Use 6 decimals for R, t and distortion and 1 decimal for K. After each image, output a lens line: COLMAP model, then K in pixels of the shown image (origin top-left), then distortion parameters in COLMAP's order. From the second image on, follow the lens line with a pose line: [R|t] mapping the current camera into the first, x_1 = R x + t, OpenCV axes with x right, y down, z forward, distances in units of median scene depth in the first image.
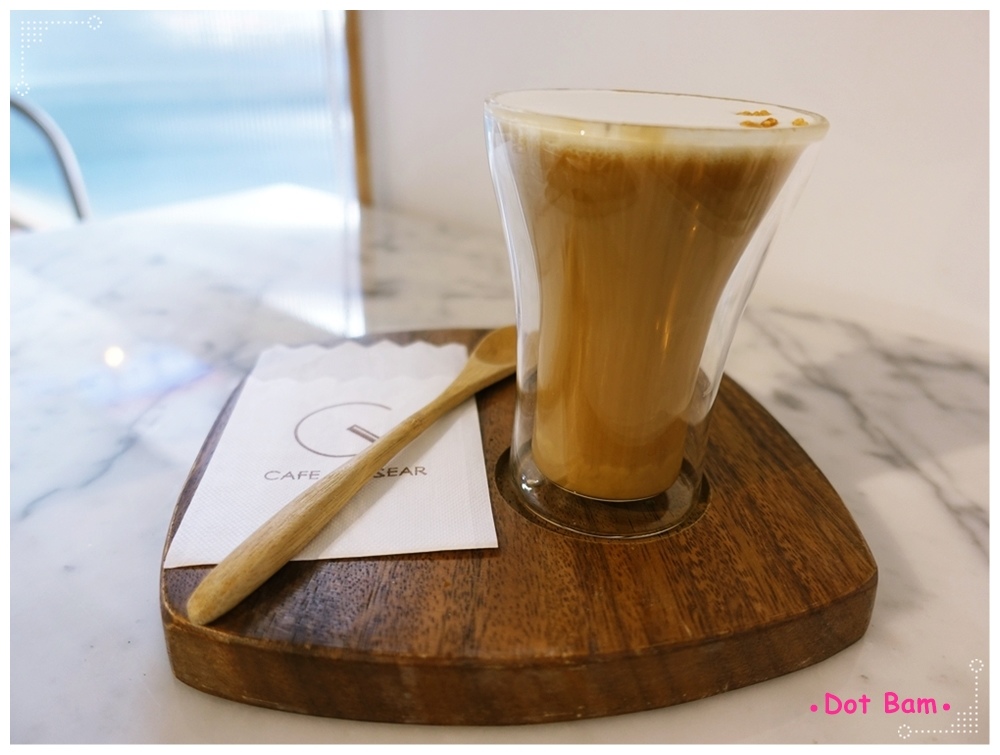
lens RADIAL K [[742.3, 0, 504.9], [0, 742.3, 379.1], [0, 0, 1]] dist [-0.003210, 0.008608]
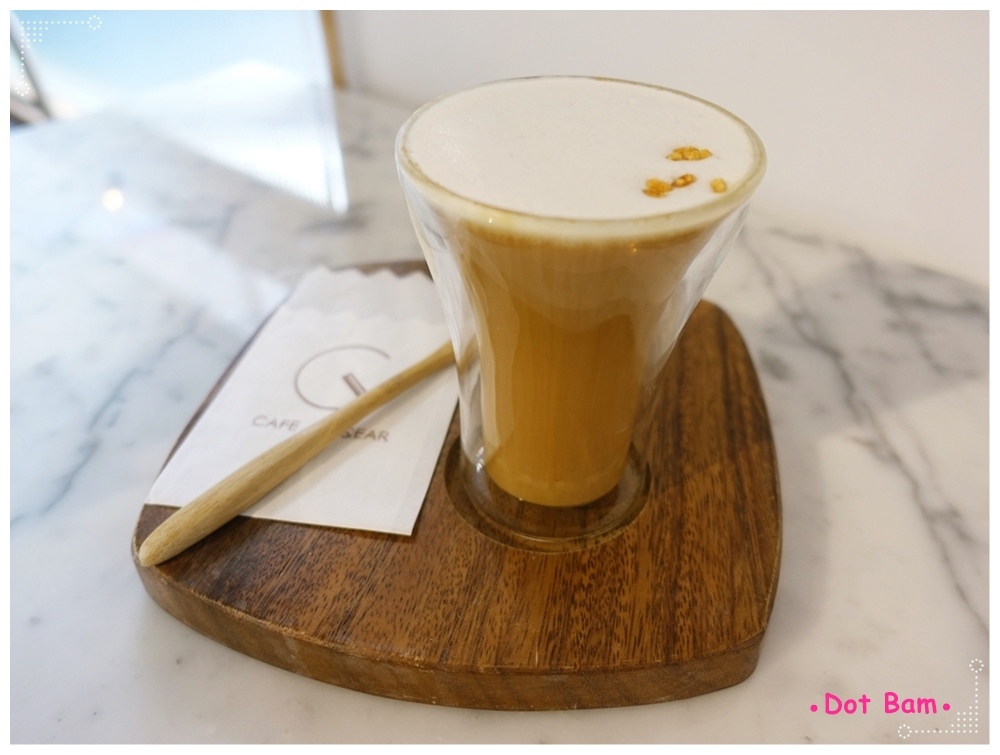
lens RADIAL K [[742.3, 0, 500.1], [0, 742.3, 370.5], [0, 0, 1]] dist [-0.003210, 0.008608]
pose [[0.963476, 0.147282, -0.223658, 0.341518], [-0.094551, 0.968480, 0.230449, -0.288992], [0.250549, -0.200885, 0.947032, 0.032037]]
